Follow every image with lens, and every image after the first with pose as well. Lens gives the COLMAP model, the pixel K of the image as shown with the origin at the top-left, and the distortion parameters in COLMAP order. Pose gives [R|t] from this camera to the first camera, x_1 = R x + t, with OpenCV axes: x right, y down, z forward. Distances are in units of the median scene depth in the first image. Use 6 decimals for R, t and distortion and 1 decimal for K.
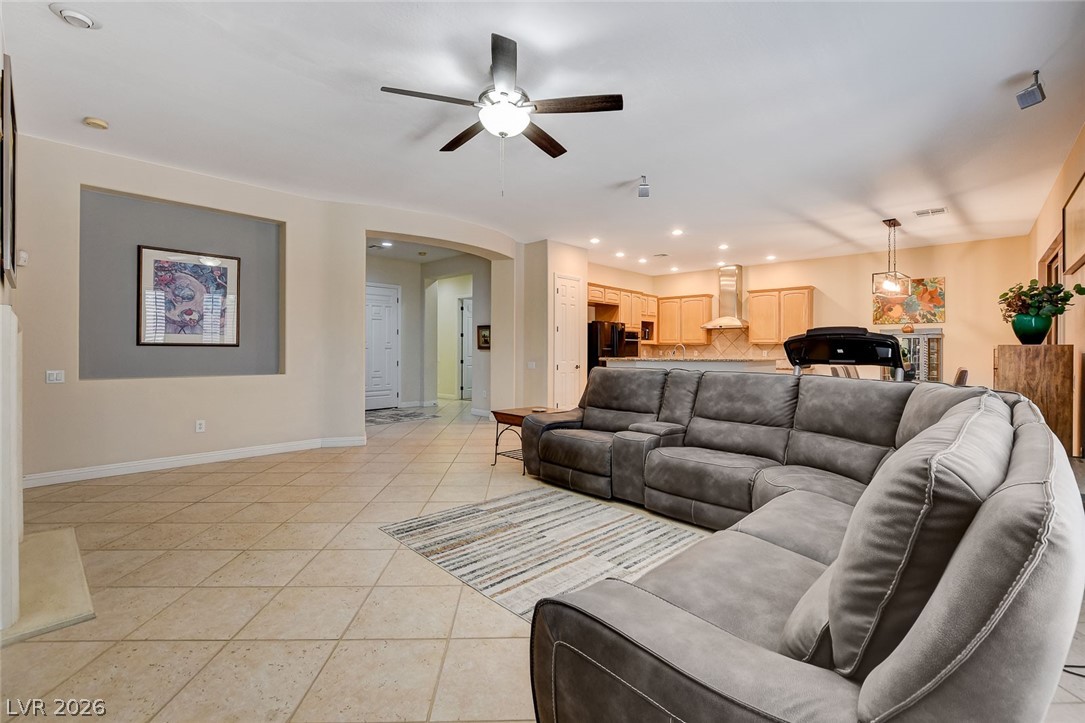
lens RADIAL K [[482.0, 0, 540.1], [0, 482.0, 354.1], [0, 0, 1]] dist [-0.026256, 0.004046]
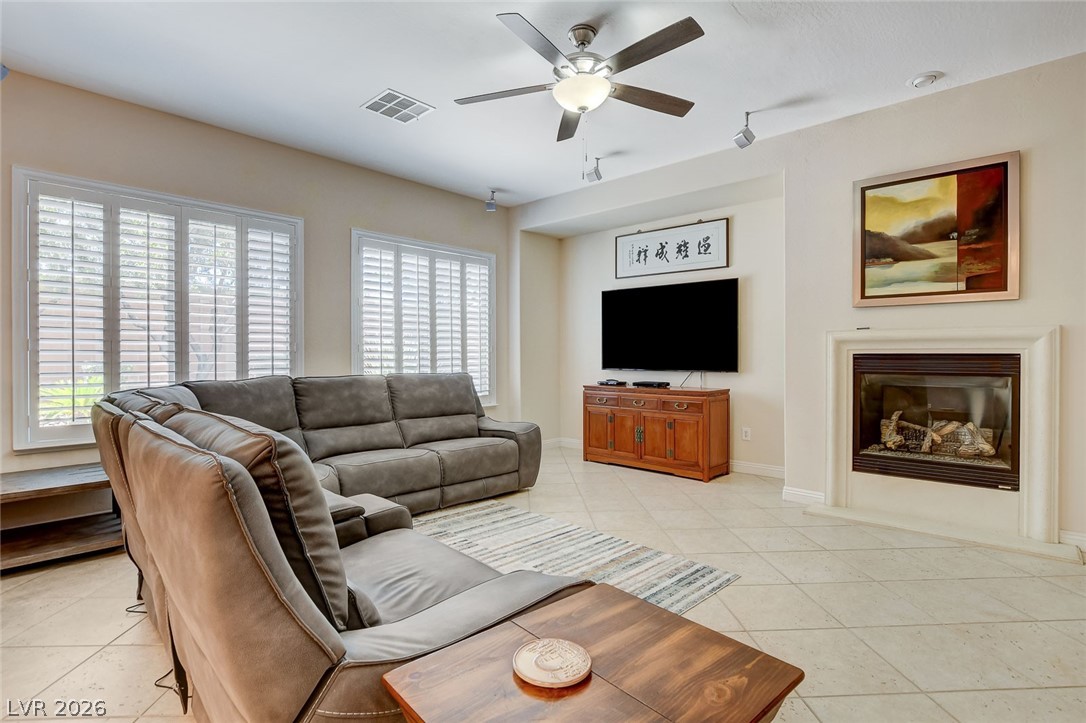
lens RADIAL K [[534.8, 0, 547.3], [0, 534.8, 359.2], [0, 0, 1]] dist [-0.011241, -0.000078]
pose [[-0.999684, -0.000805, -0.025135, 0.006802], [-0.001297, 0.999808, 0.019569, -0.011391], [0.025115, 0.019595, -0.999493, 1.153536]]
